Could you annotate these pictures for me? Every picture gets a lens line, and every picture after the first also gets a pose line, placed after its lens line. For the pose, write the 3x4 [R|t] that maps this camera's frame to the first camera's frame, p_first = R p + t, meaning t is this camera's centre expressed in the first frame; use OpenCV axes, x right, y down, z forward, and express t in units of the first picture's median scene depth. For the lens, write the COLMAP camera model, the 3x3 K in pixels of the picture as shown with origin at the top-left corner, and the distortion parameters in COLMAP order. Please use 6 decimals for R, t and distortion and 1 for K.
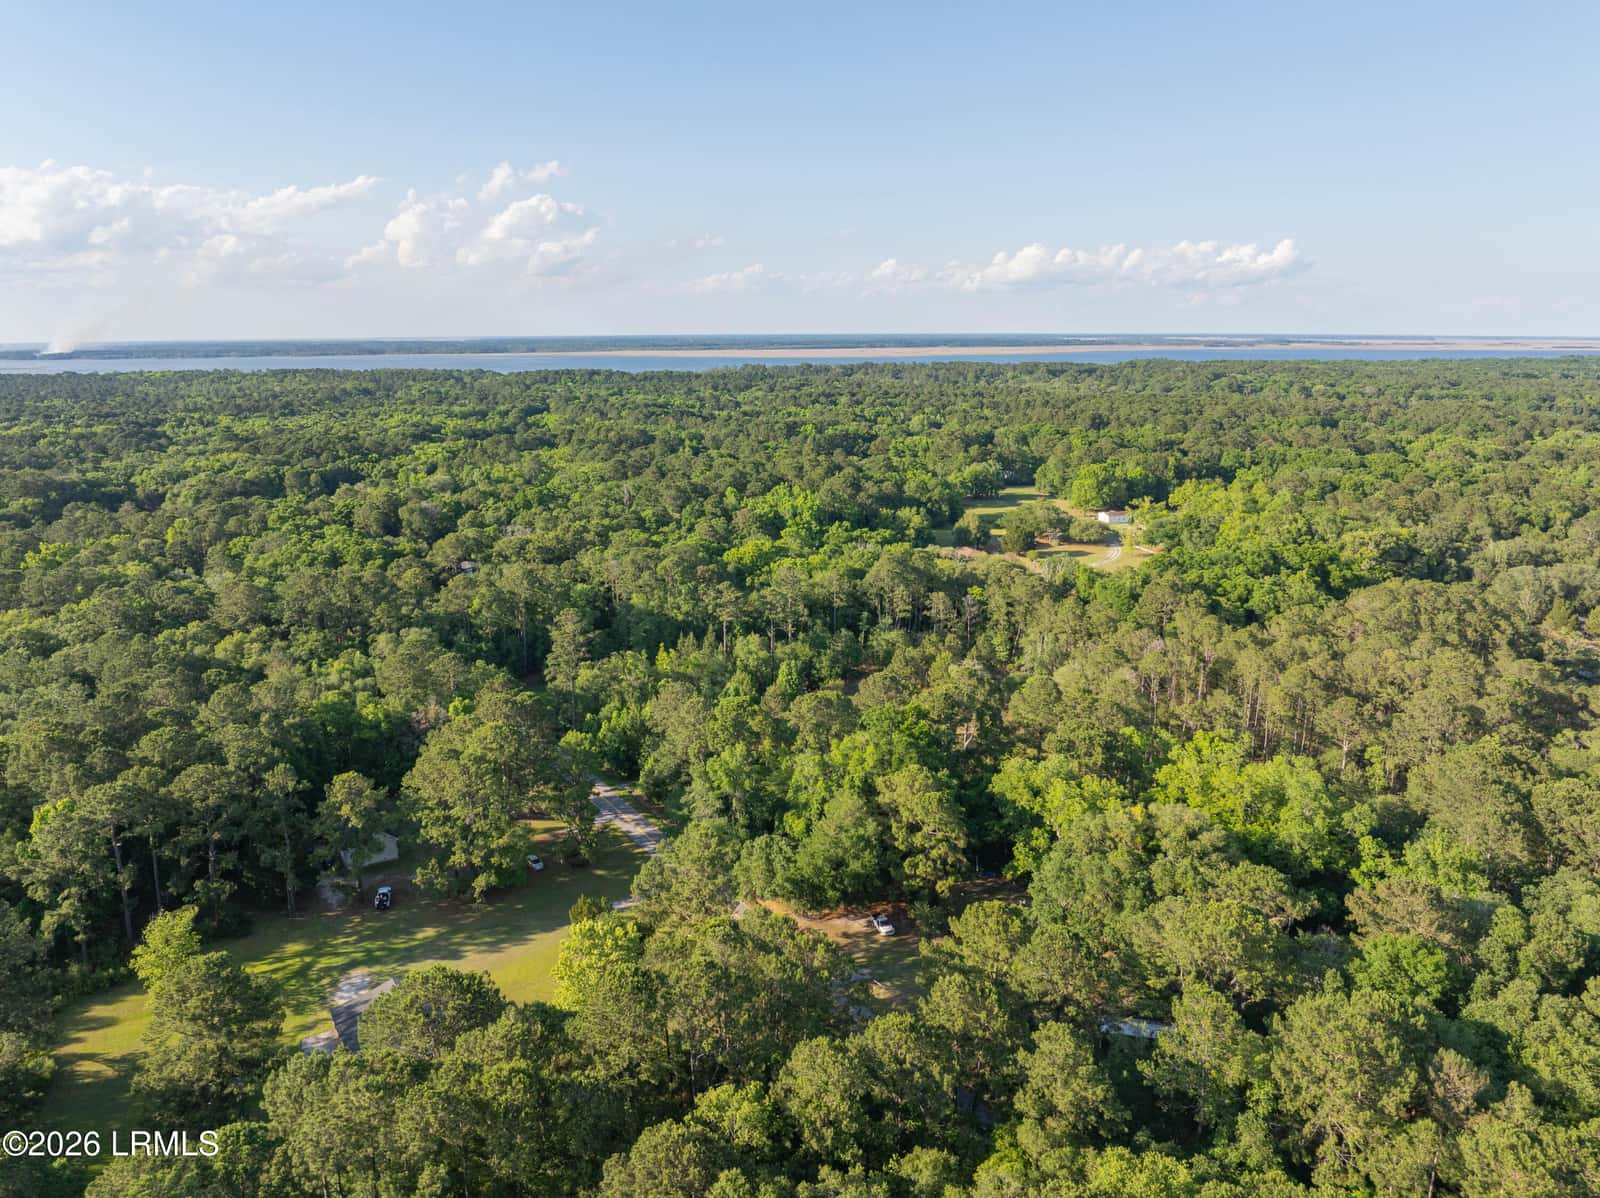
lens RADIAL K [[1119.2, 0, 809.5], [0, 1119.2, 601.5], [0, 0, 1]] dist [-0.013186, -0.059217]
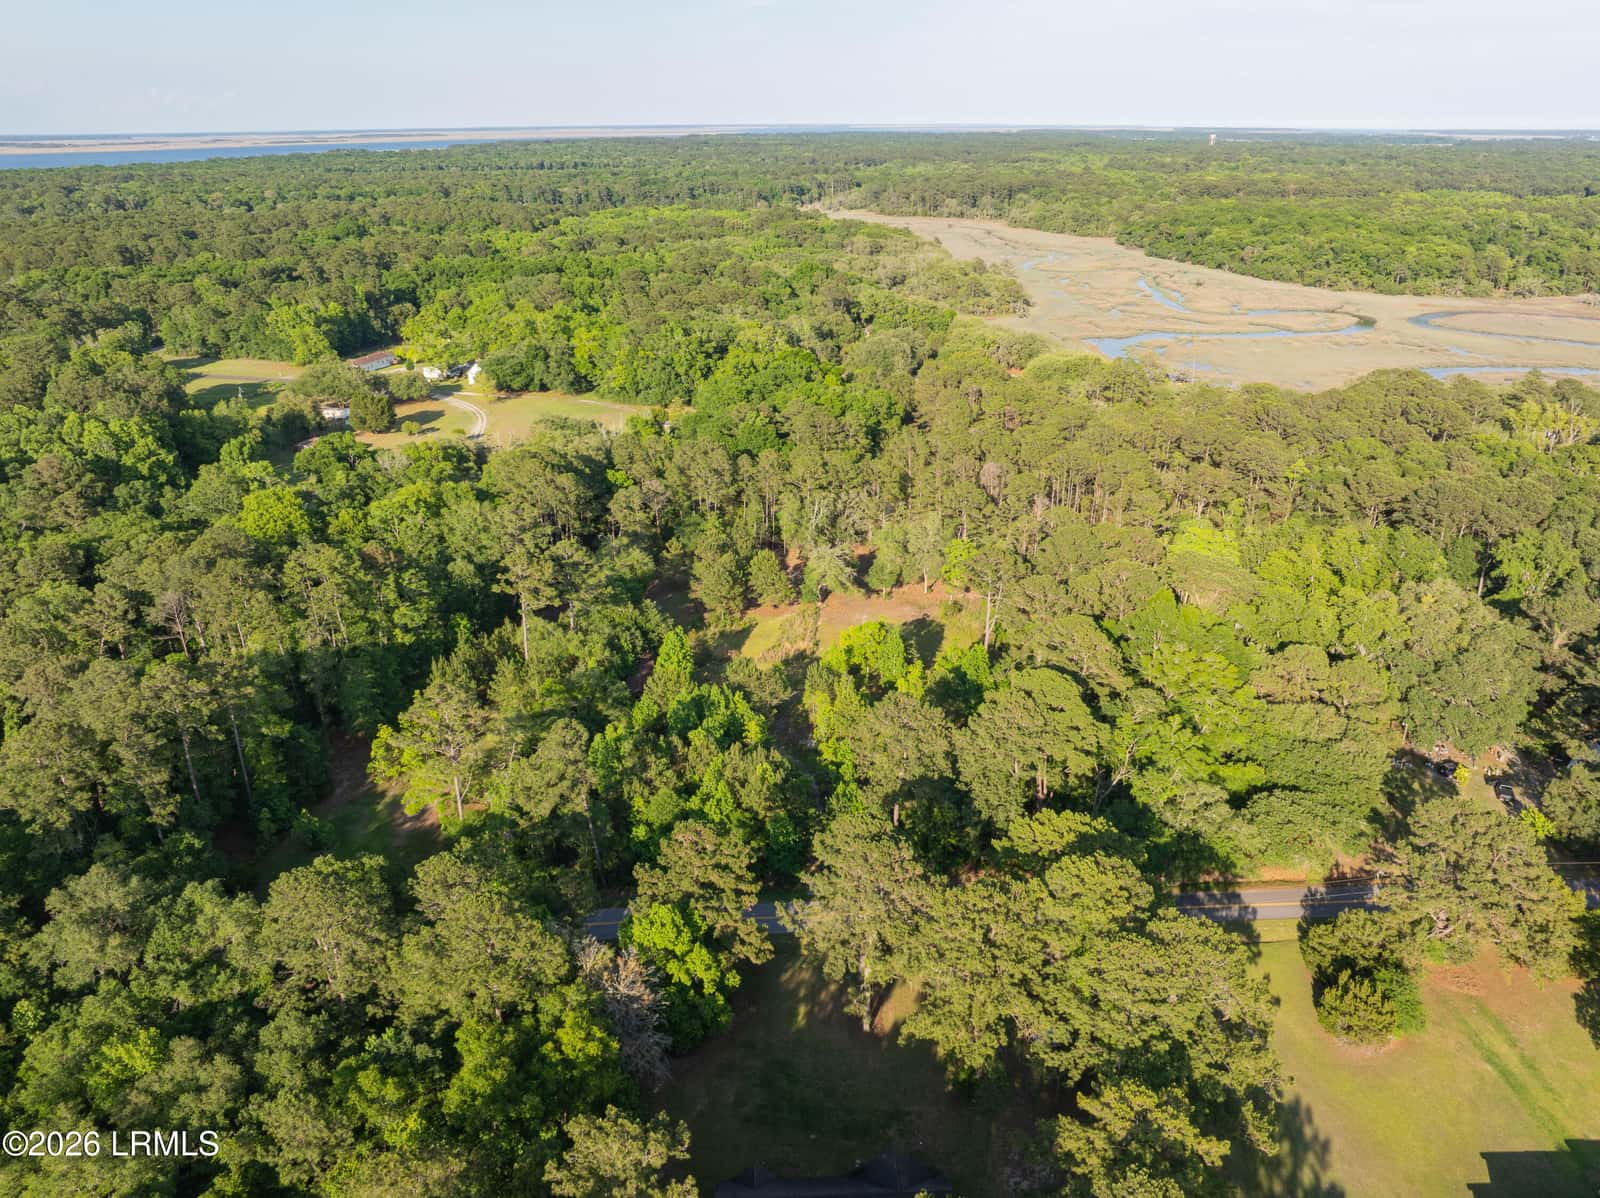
lens RADIAL K [[1123.5, 0, 810.7], [0, 1123.5, 593.0], [0, 0, 1]] dist [-0.037649, -0.001128]
pose [[0.512228, -0.333494, 0.791457, -0.217934], [0.203720, 0.942411, 0.265254, -0.057104], [-0.834338, 0.025364, 0.550669, 0.232599]]
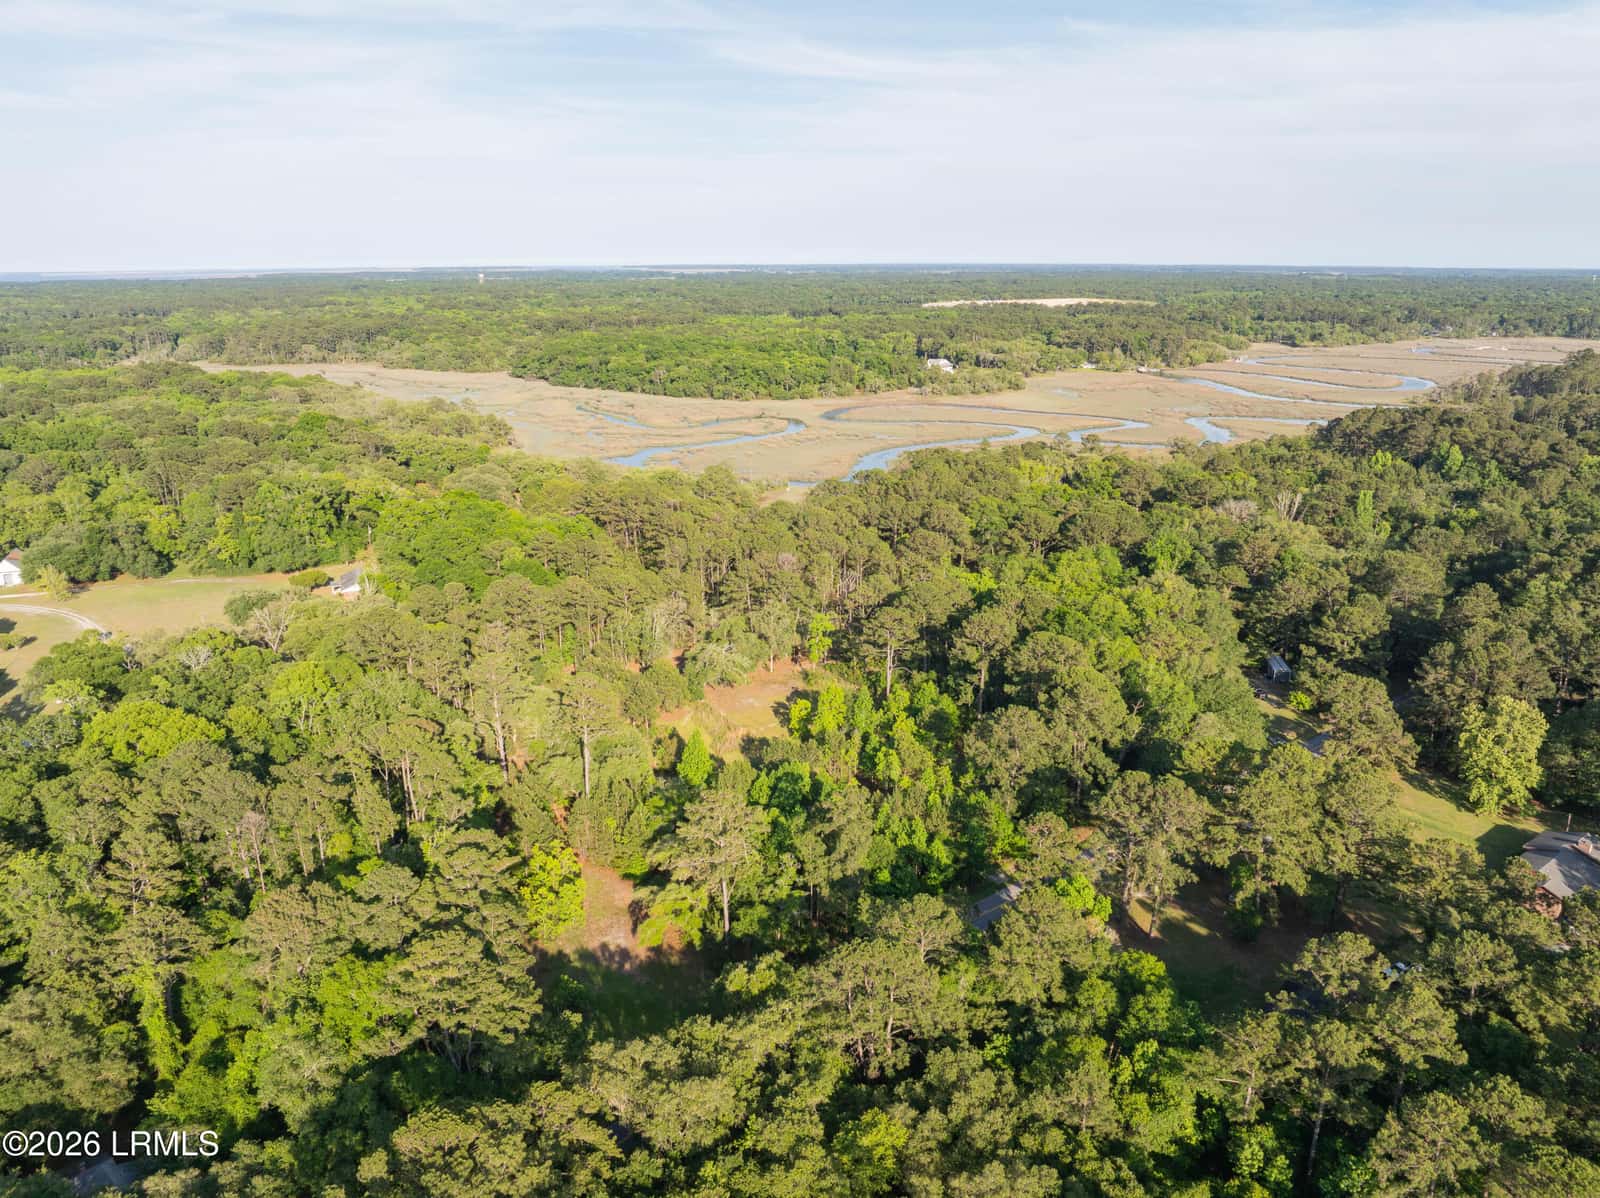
lens RADIAL K [[1123.5, 0, 810.7], [0, 1123.5, 593.0], [0, 0, 1]] dist [-0.037649, -0.001128]
pose [[-0.092652, -0.280689, 0.955316, -0.298169], [0.237355, 0.925558, 0.294966, -0.098282], [-0.966994, 0.254079, -0.019132, 0.389844]]
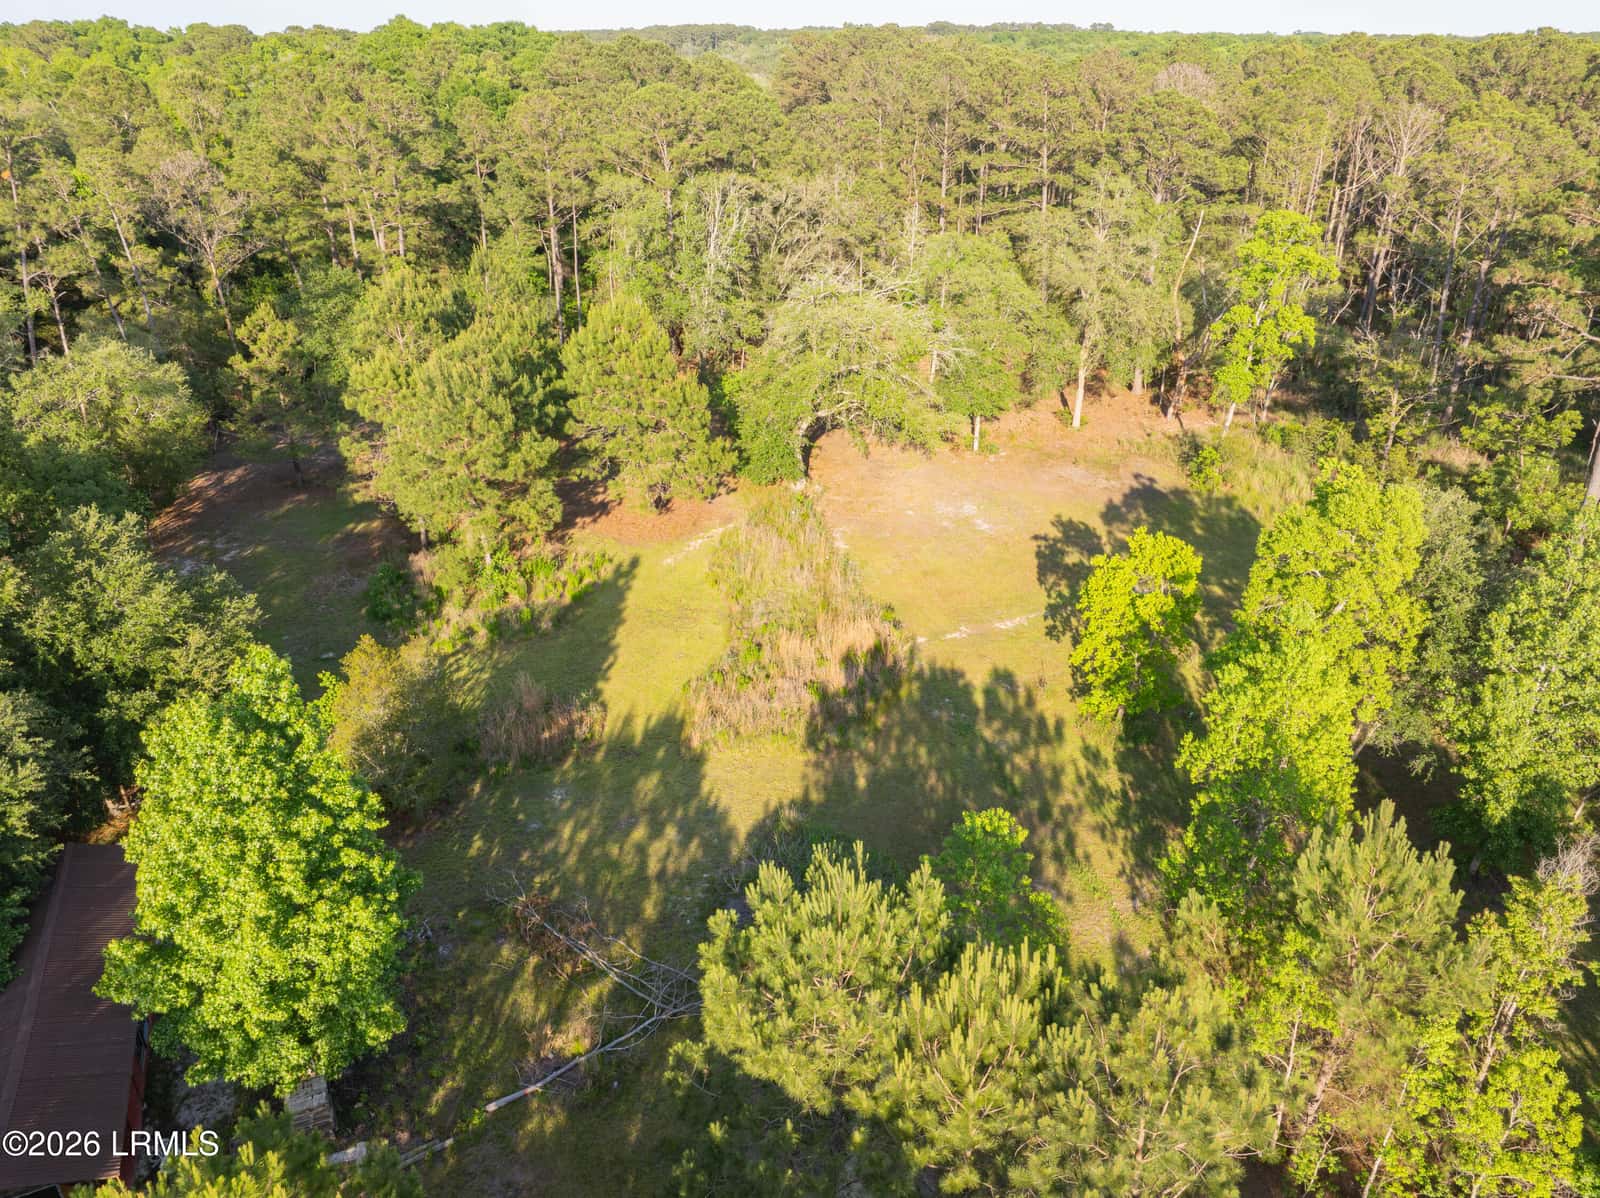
lens RADIAL K [[1123.5, 0, 810.7], [0, 1123.5, 593.0], [0, 0, 1]] dist [-0.037649, -0.001128]
pose [[0.253242, -0.430733, 0.866220, -0.033208], [0.231492, 0.896376, 0.378050, 0.010252], [-0.939298, 0.104784, 0.326711, 0.392209]]
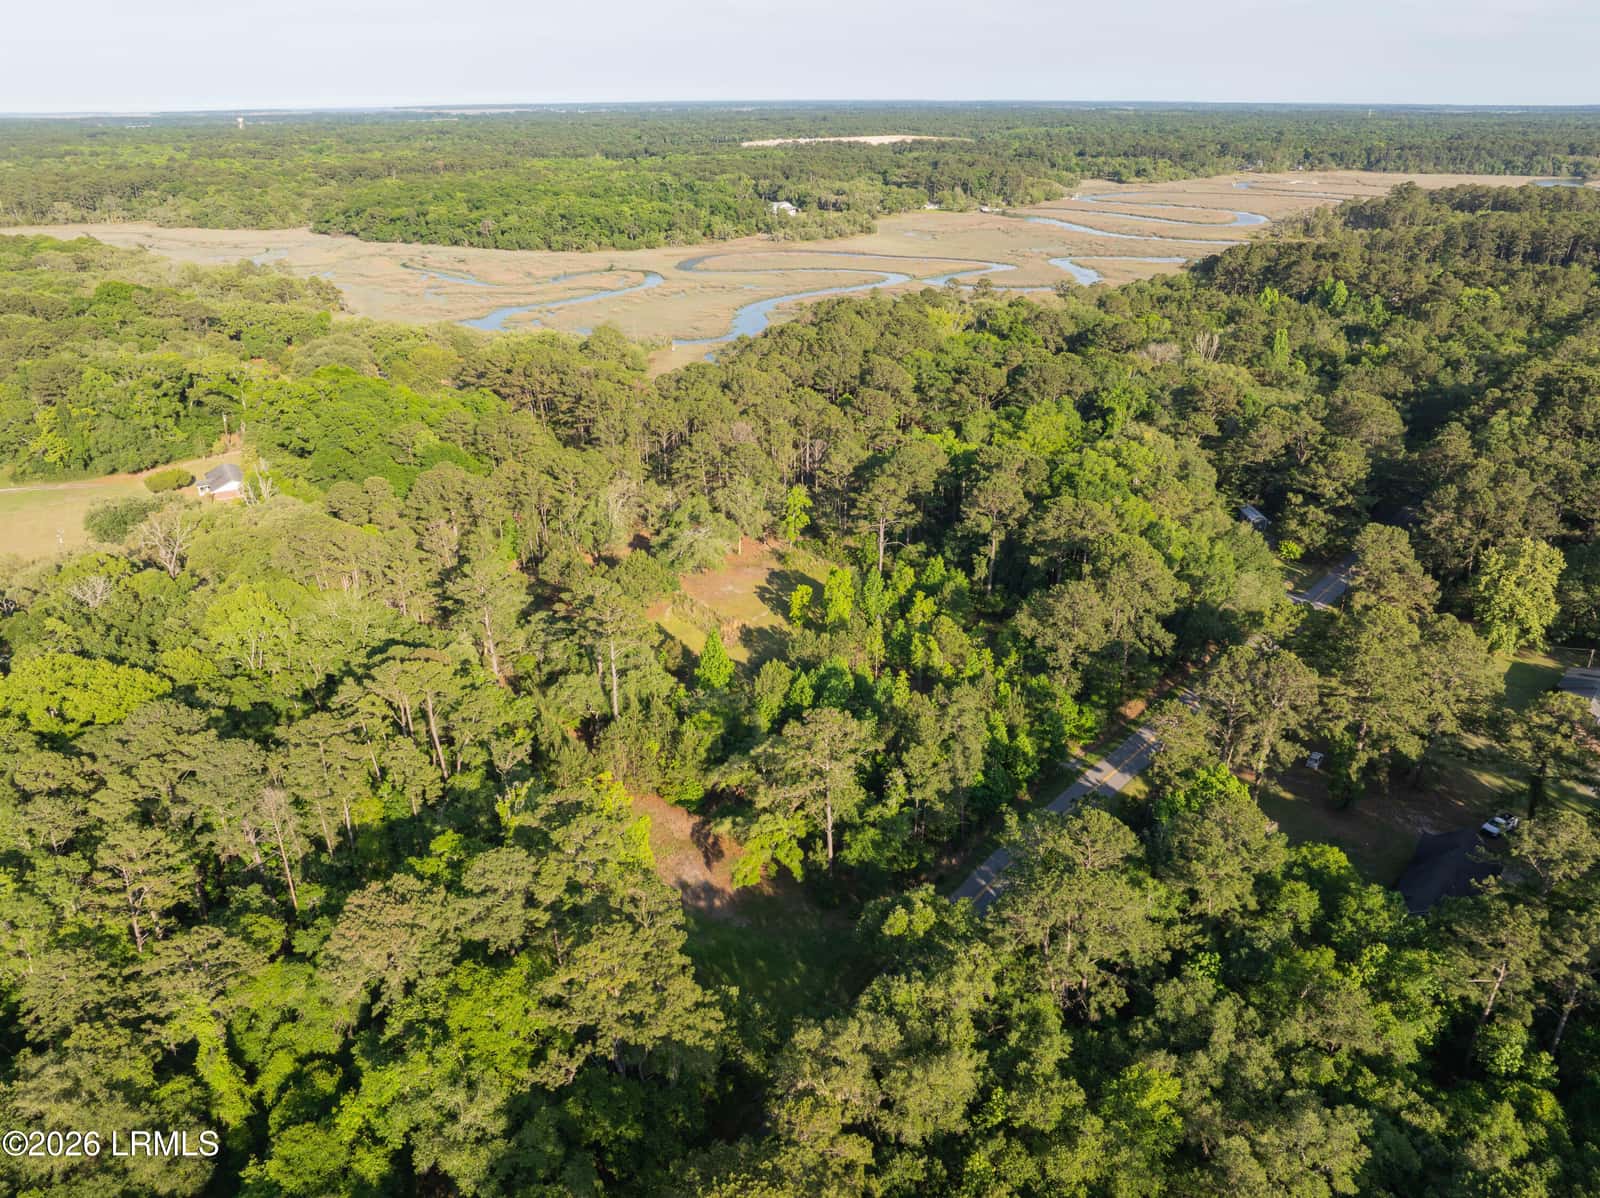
lens RADIAL K [[1123.5, 0, 810.7], [0, 1123.5, 593.0], [0, 0, 1]] dist [-0.037649, -0.001128]
pose [[-0.263750, -0.388582, 0.882859, -0.257414], [0.232704, 0.862601, 0.449185, -0.106732], [-0.936101, 0.323918, -0.137087, 0.437399]]
